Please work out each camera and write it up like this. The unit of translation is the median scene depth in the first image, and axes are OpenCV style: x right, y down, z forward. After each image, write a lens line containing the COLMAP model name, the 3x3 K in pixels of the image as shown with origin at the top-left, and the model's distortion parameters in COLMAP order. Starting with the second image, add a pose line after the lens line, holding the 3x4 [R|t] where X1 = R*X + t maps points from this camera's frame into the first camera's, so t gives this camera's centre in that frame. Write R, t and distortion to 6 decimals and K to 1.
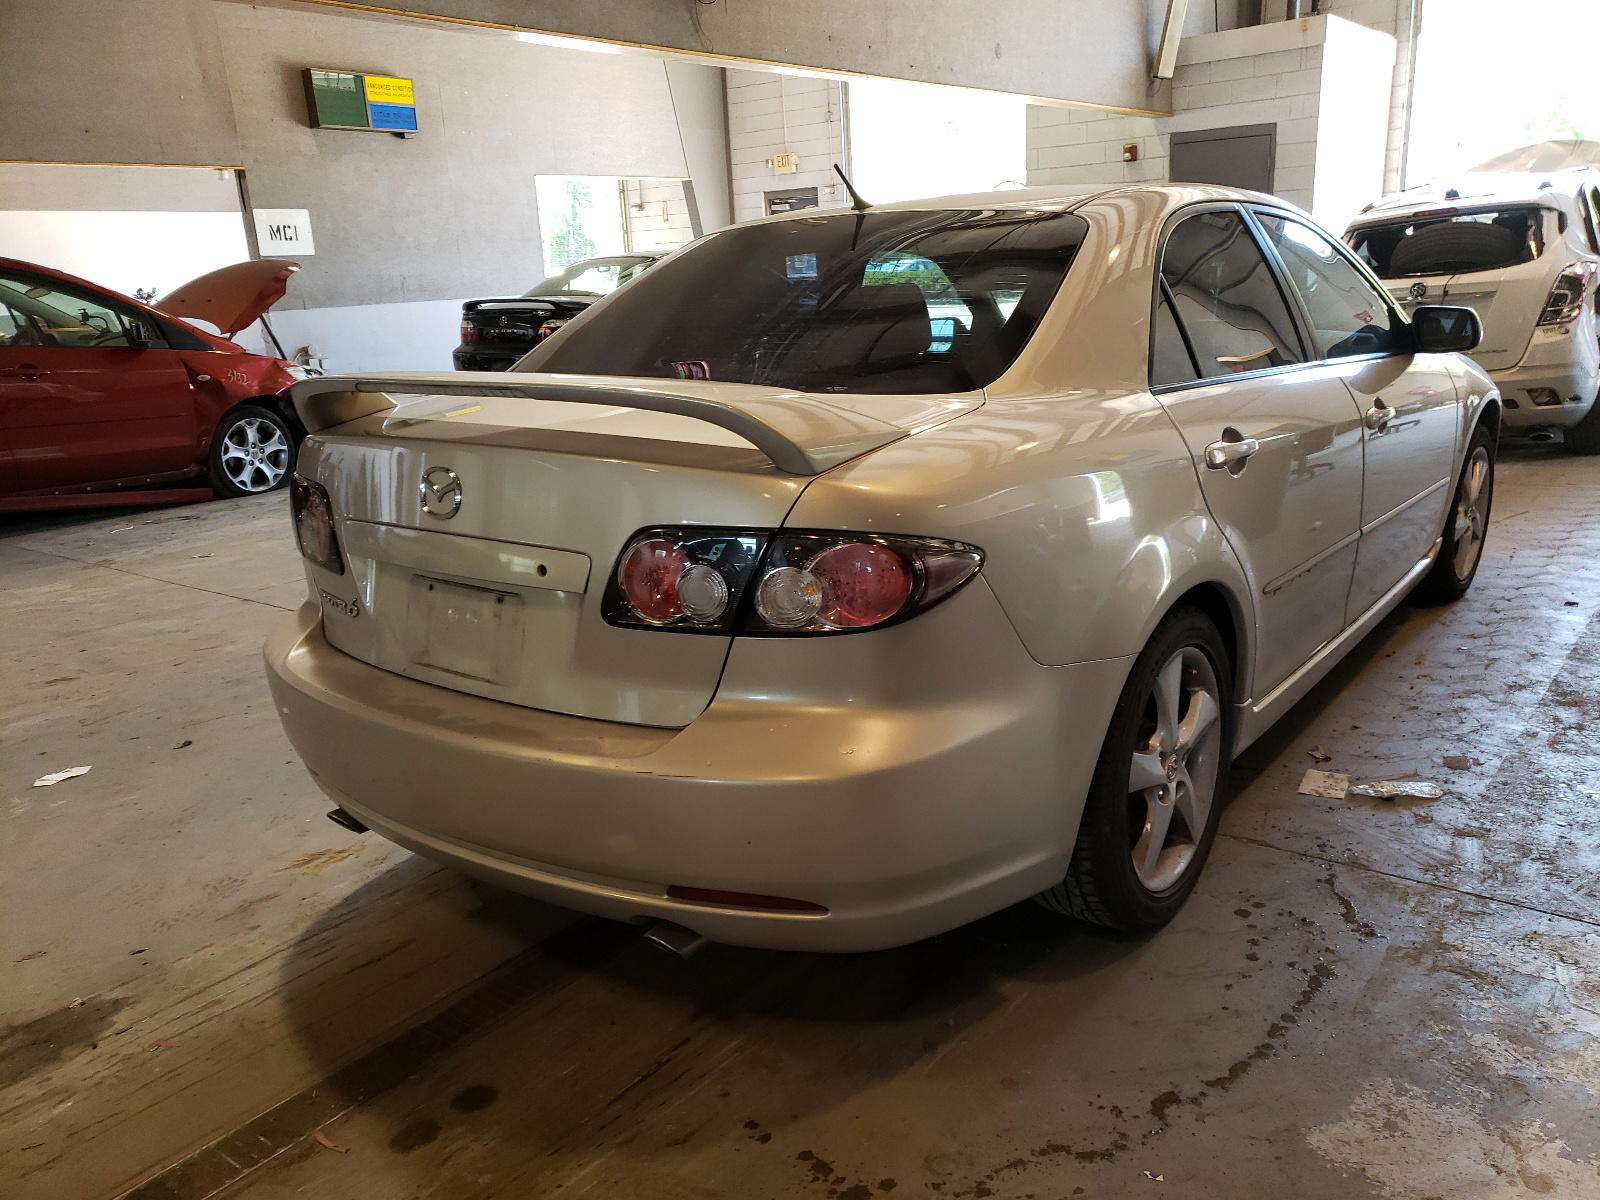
lens RADIAL K [[1257.3, 0, 785.3], [0, 1257.3, 614.0], [0, 0, 1]] dist [0.063729, -0.066241]
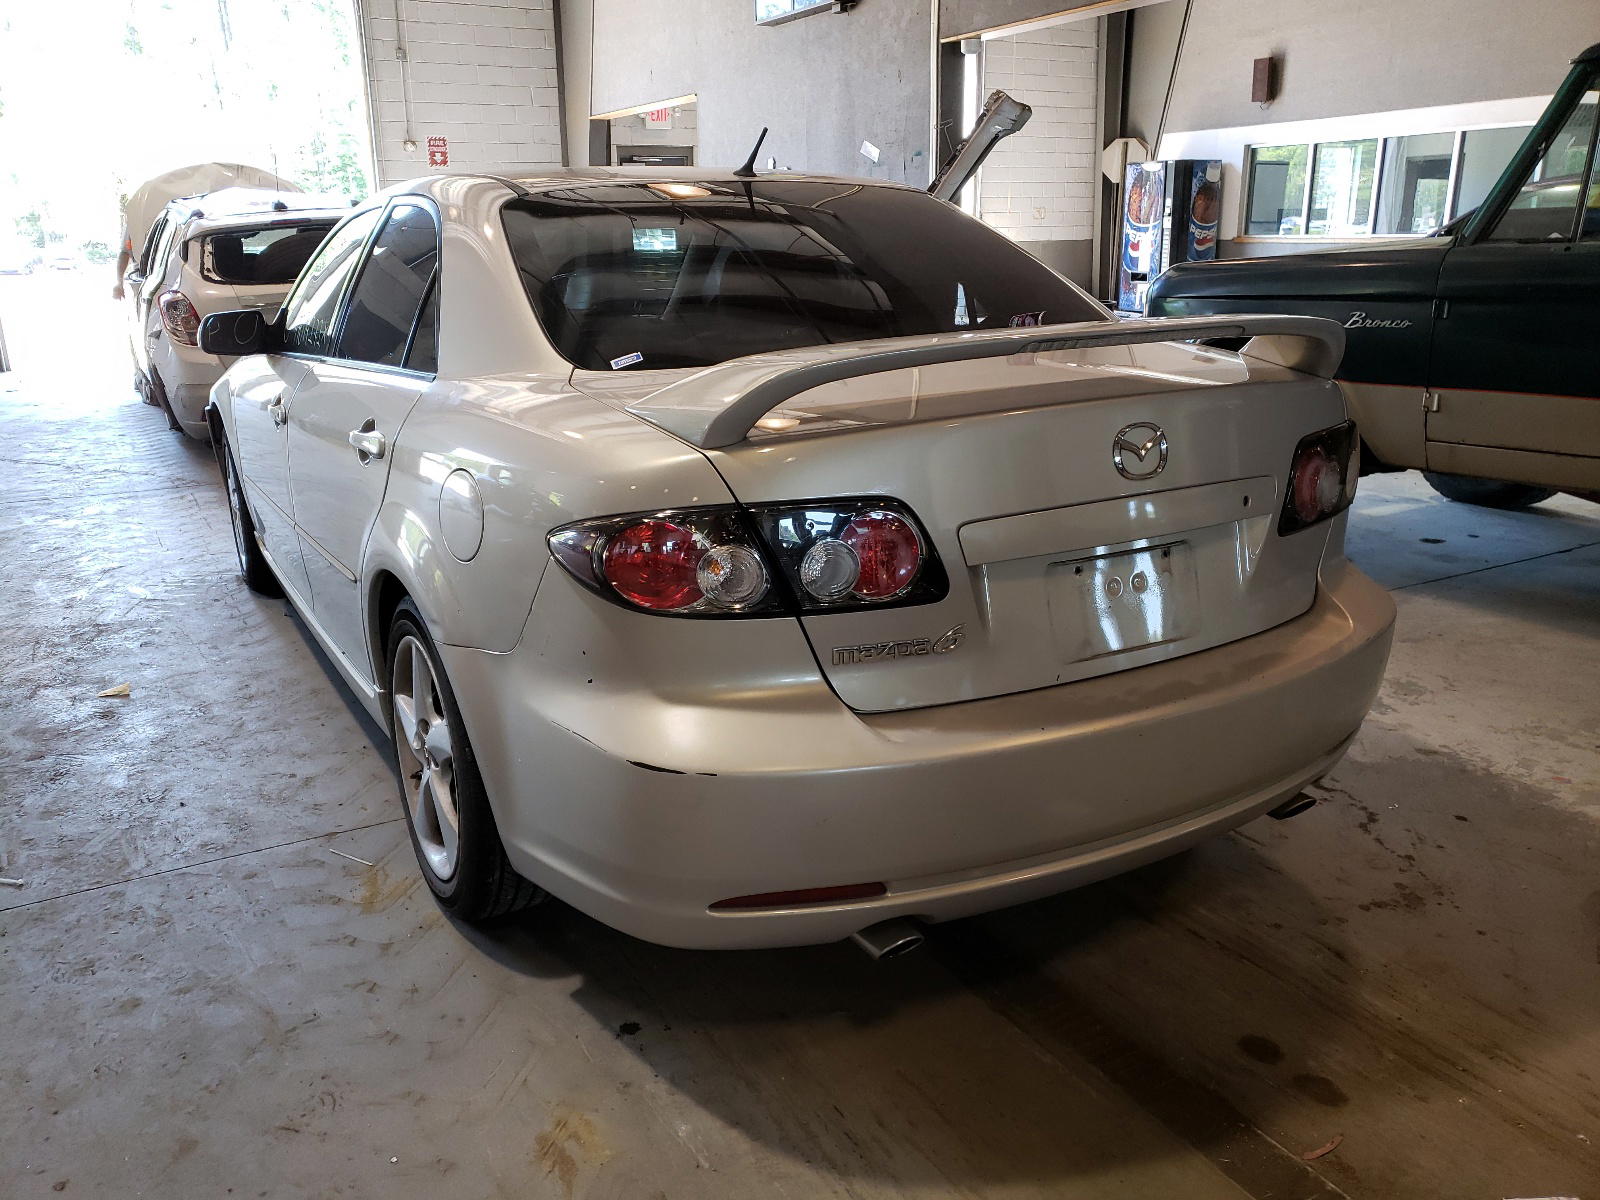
lens RADIAL K [[1257.3, 0, 787.0], [0, 1257.3, 590.0], [0, 0, 1]] dist [0.063729, -0.066241]
pose [[0.371807, -0.209426, 0.904378, -1.207696], [0.247454, 0.961329, 0.120882, -0.172014], [-0.894721, 0.178847, 0.409253, 0.869372]]
